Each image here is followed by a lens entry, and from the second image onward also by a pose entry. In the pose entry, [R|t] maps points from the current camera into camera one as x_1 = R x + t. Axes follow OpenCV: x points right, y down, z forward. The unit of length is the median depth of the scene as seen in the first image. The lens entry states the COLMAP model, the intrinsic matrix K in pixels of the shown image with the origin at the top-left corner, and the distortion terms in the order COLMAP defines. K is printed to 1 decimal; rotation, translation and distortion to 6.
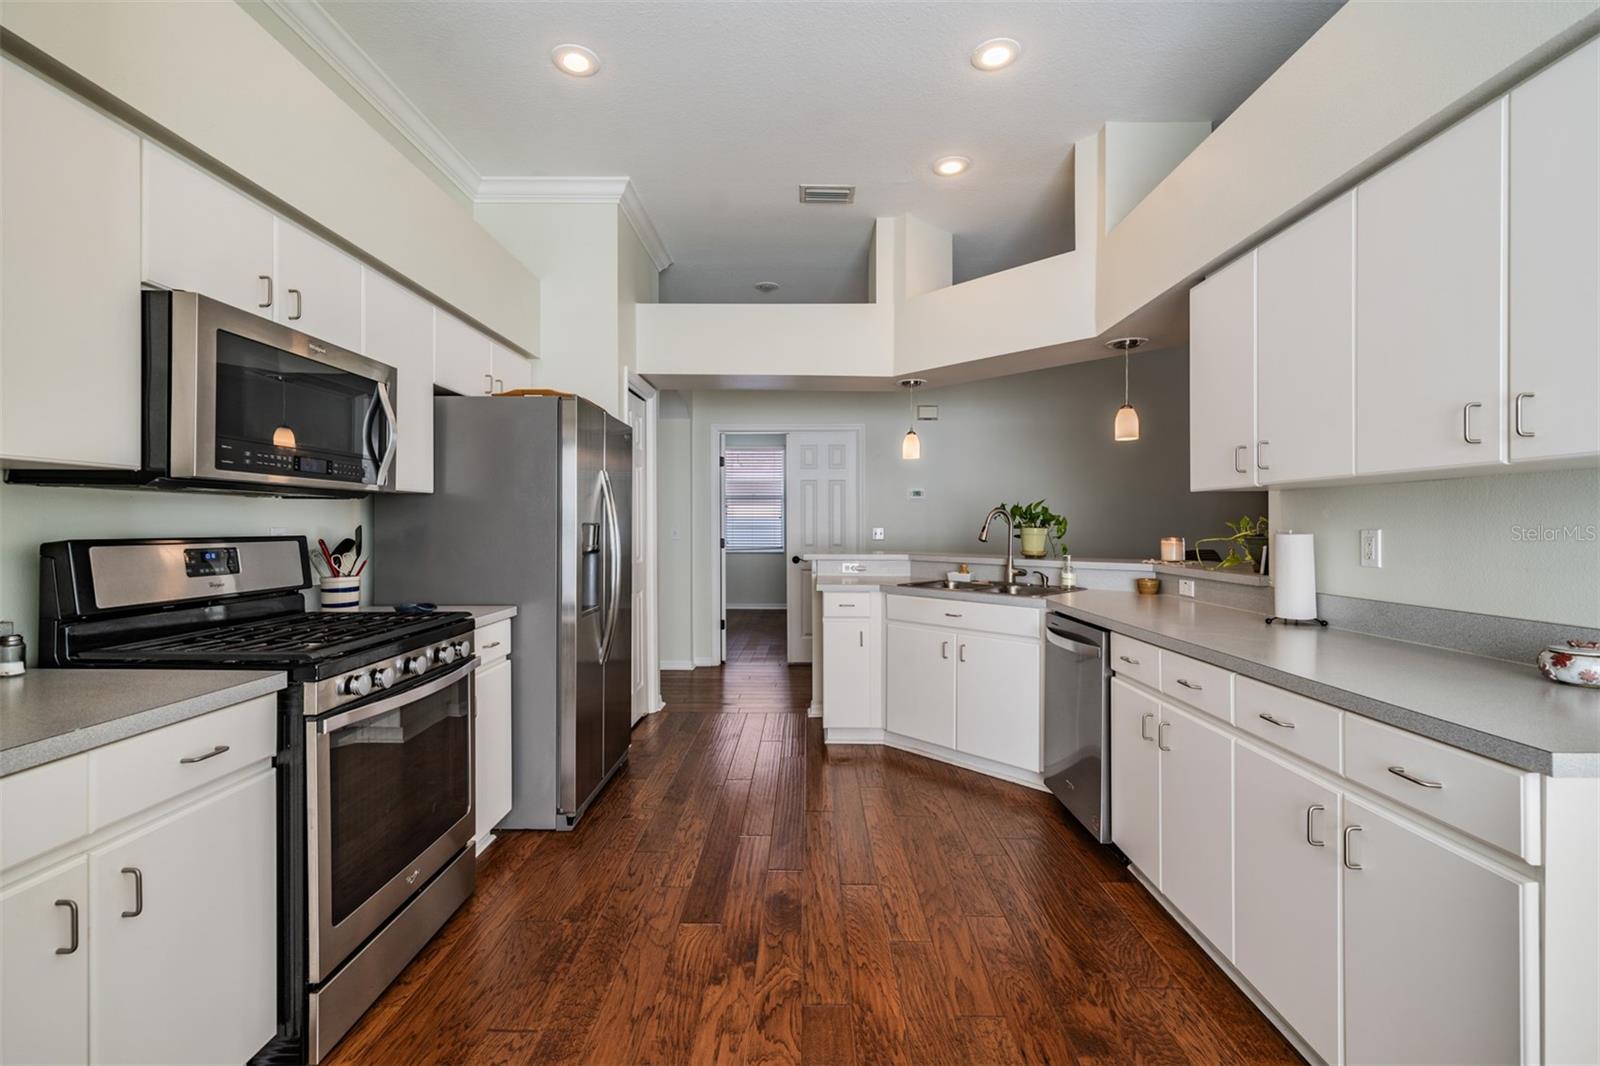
lens RADIAL K [[725.1, 0, 791.0], [0, 725.1, 526.8], [0, 0, 1]] dist [0.002448, -0.001141]
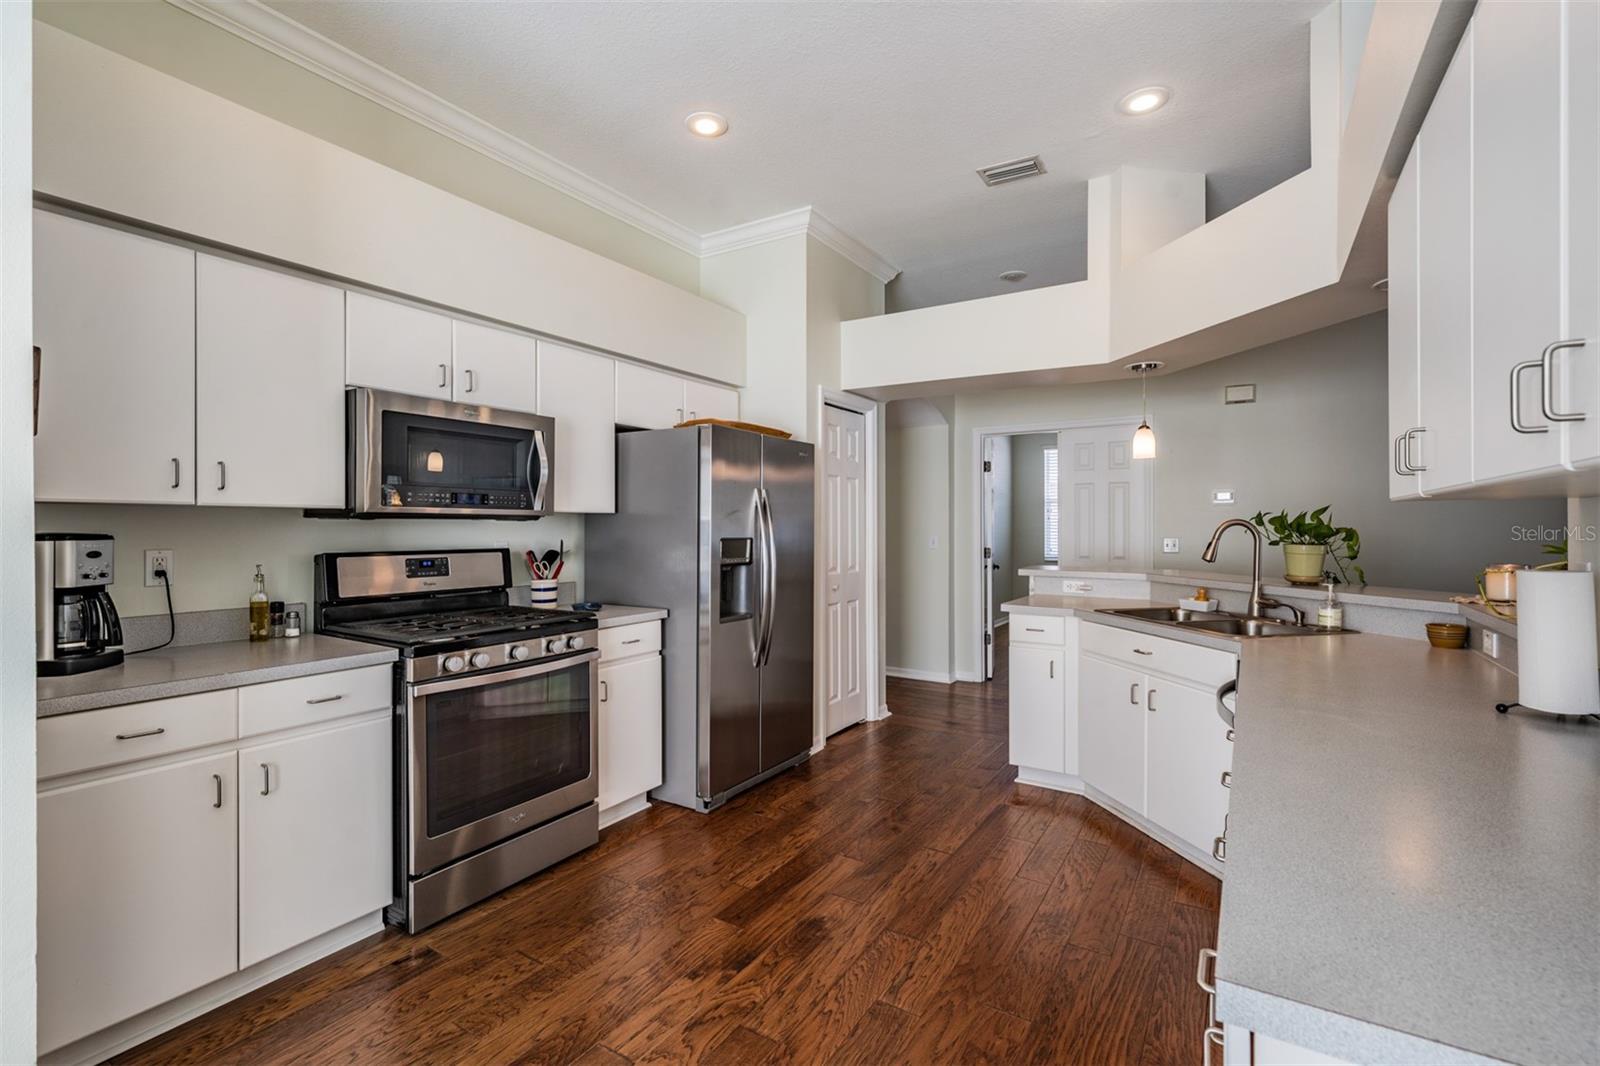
lens RADIAL K [[725.1, 0, 761.7], [0, 725.1, 526.8], [0, 0, 1]] dist [0.002448, -0.001141]
pose [[0.843964, -0.000763, -0.536399, 0.407107], [-0.000470, 0.999998, -0.002161, -0.022586], [0.536399, 0.002076, 0.843962, 0.113174]]
